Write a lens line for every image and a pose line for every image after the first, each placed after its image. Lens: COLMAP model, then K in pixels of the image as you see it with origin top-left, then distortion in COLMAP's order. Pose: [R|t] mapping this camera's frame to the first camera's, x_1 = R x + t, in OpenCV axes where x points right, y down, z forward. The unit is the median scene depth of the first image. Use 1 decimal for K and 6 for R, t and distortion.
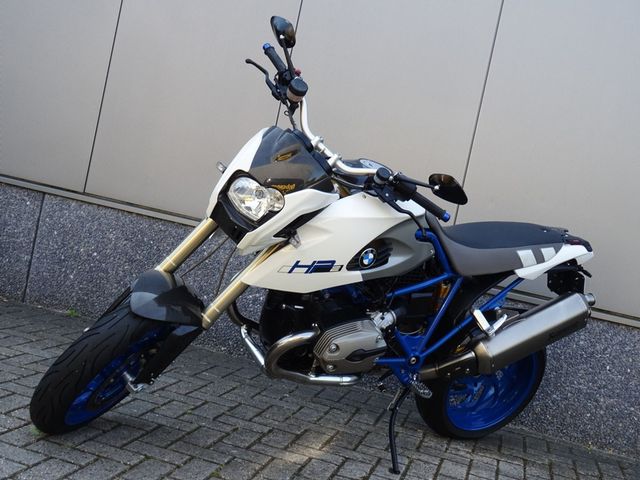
lens RADIAL K [[821.8, 0, 320.0], [0, 821.8, 240.0], [0, 0, 1]] dist [-0.009285, -0.004555]
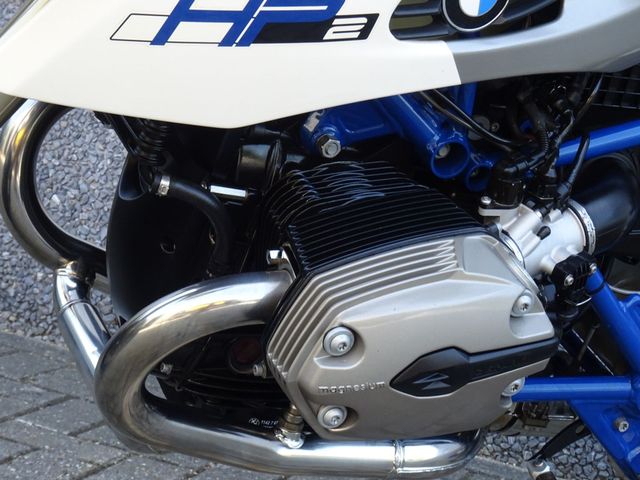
lens RADIAL K [[1883.3, 0, 320.0], [0, 1883.3, 240.0], [0, 0, 1]] dist [0.083355, 0.602091]
pose [[0.997422, -0.001219, -0.071742, 0.048650], [0.006528, 0.997251, 0.073809, 0.052931], [0.071455, -0.074087, 0.994689, 0.391707]]
